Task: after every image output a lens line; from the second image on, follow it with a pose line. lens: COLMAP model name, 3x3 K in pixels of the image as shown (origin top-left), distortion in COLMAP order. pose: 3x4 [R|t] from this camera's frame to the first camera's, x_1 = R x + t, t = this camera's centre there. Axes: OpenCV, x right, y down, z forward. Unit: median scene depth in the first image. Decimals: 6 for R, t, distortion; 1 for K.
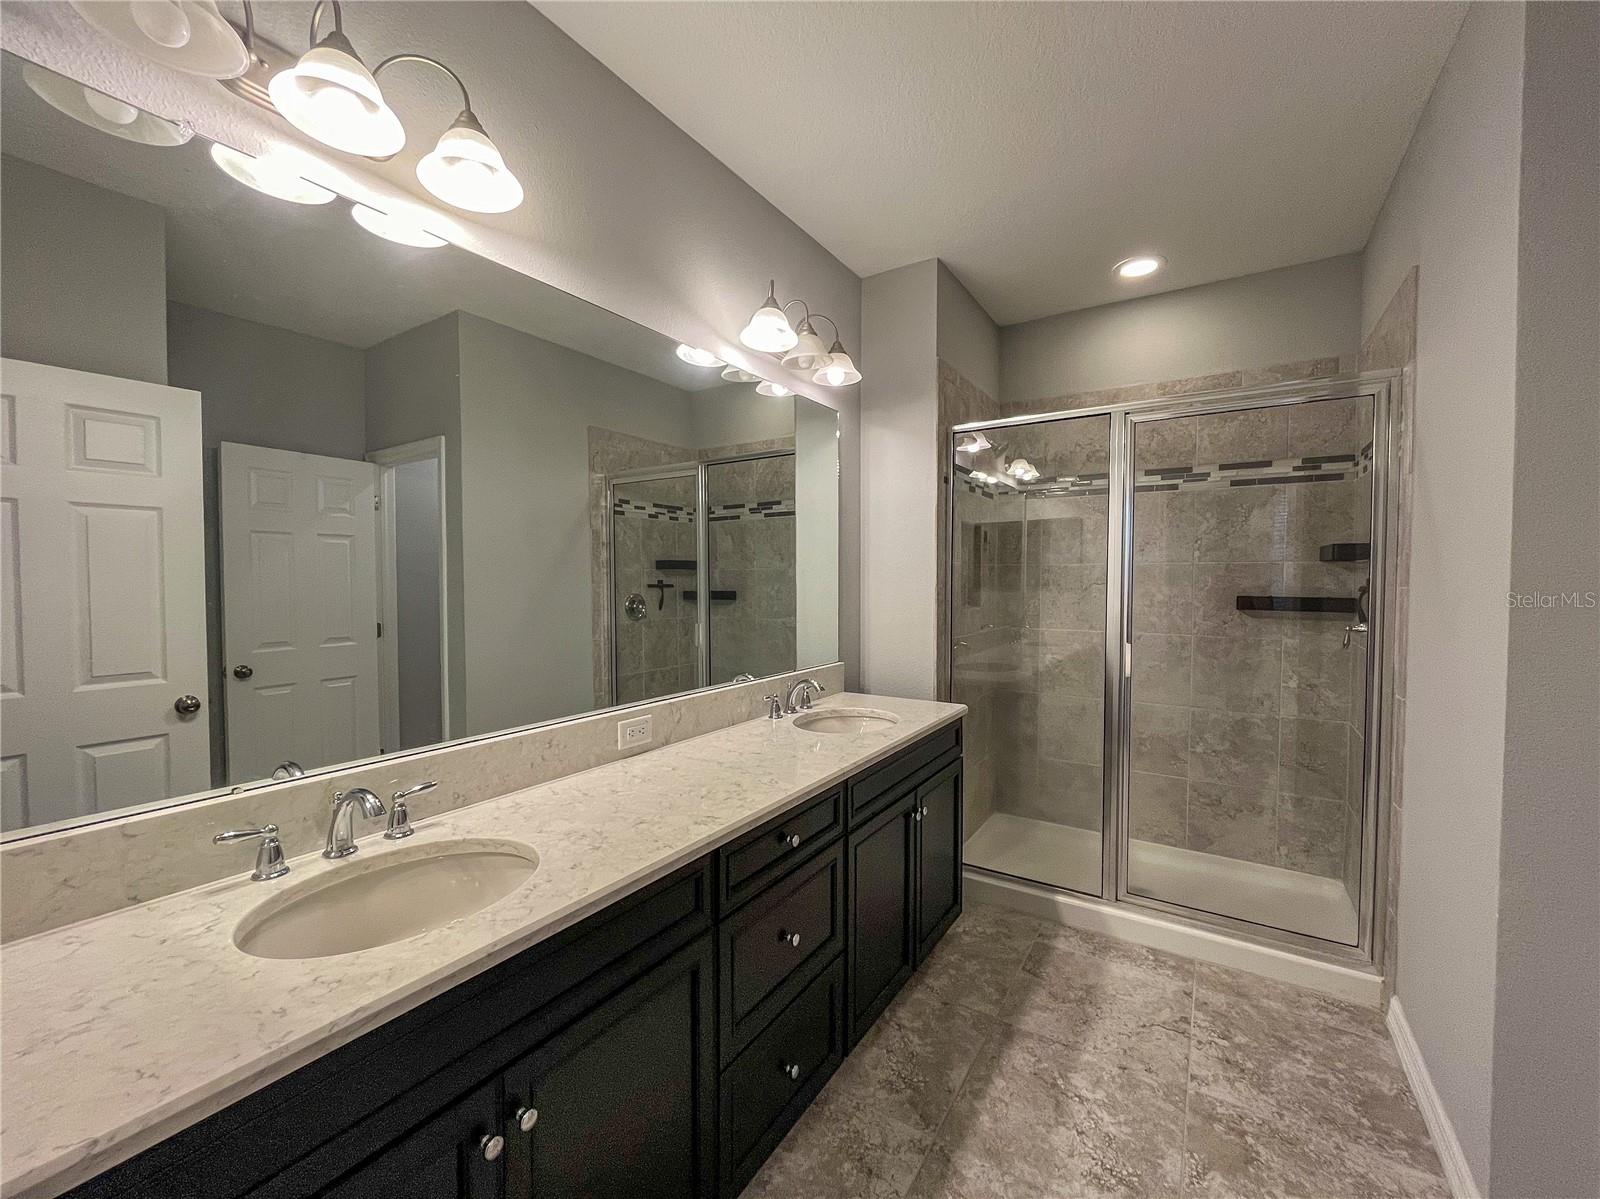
lens RADIAL K [[656.7, 0, 793.6], [0, 656.7, 600.1], [0, 0, 1]] dist [-0.003361, 0.000380]
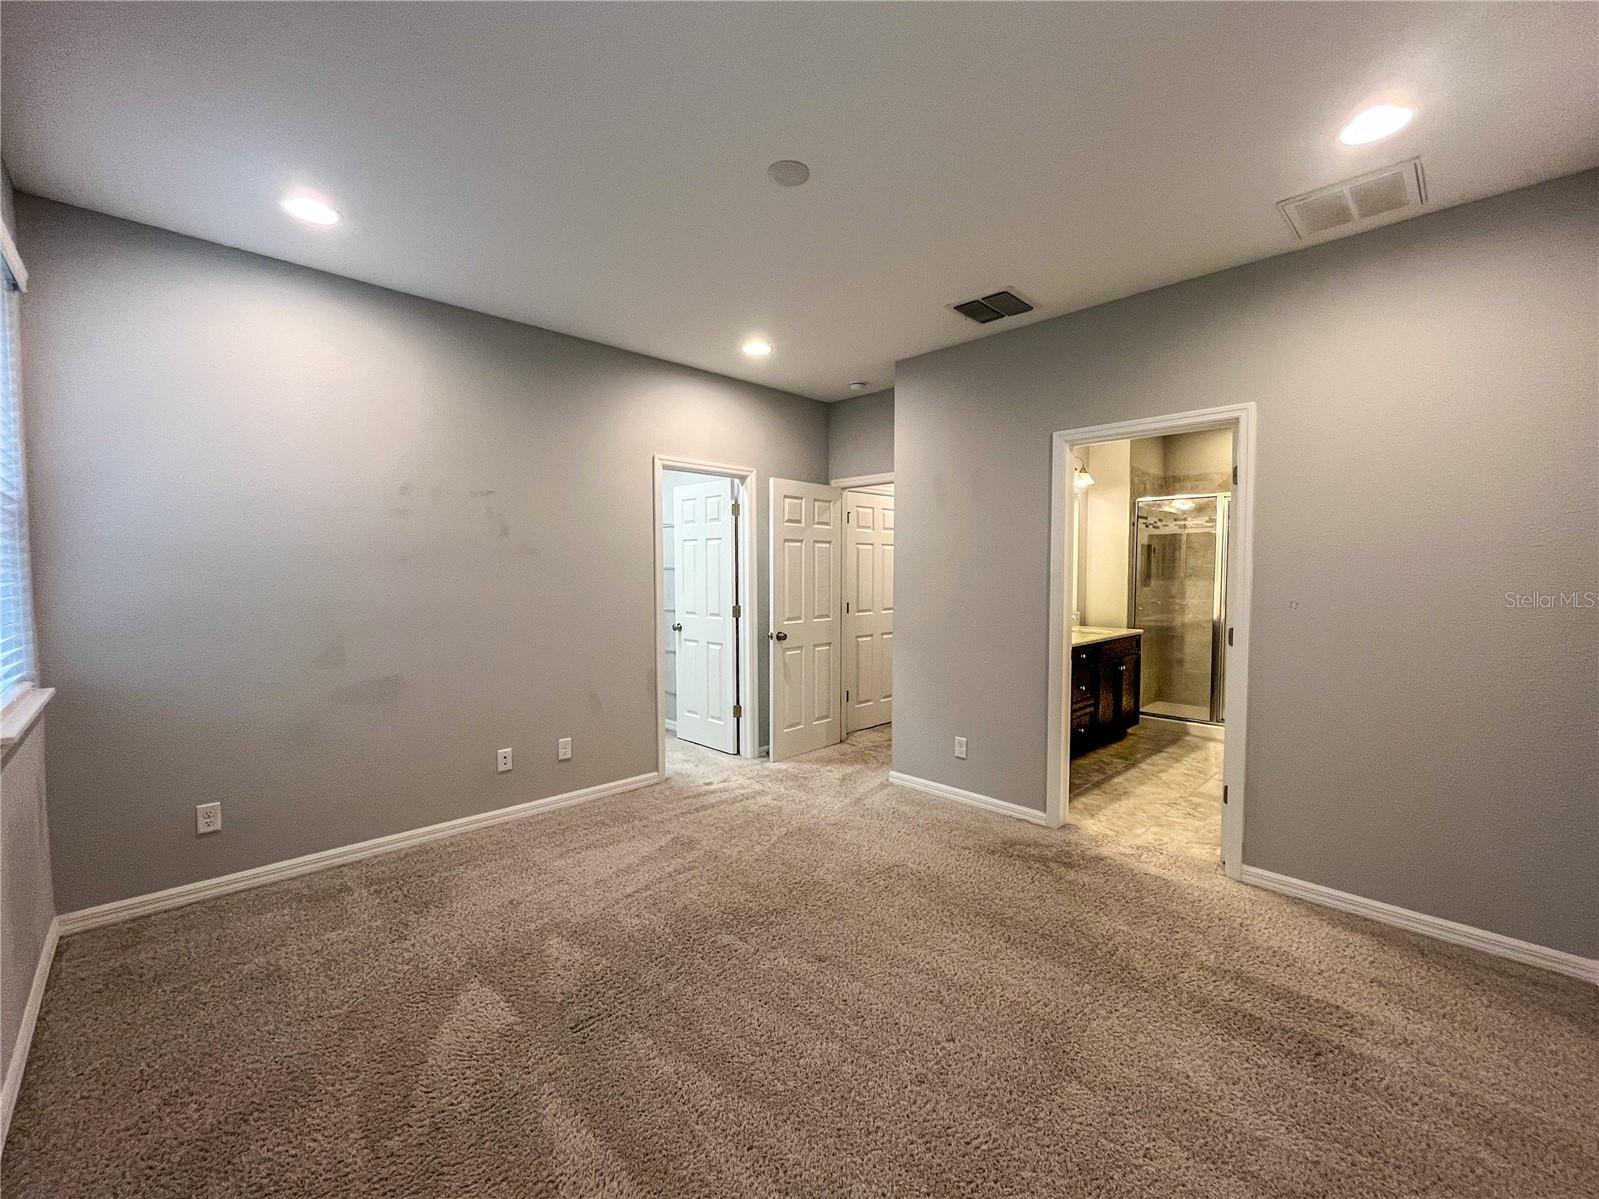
lens RADIAL K [[656.3, 0, 793.1], [0, 656.3, 600.1], [0, 0, 1]] dist [-0.003361, 0.000380]
pose [[0.974654, 0.013903, -0.223286, -0.344621], [-0.012420, 0.999891, 0.008045, 0.051410], [0.223373, -0.005067, 0.974720, -1.242502]]
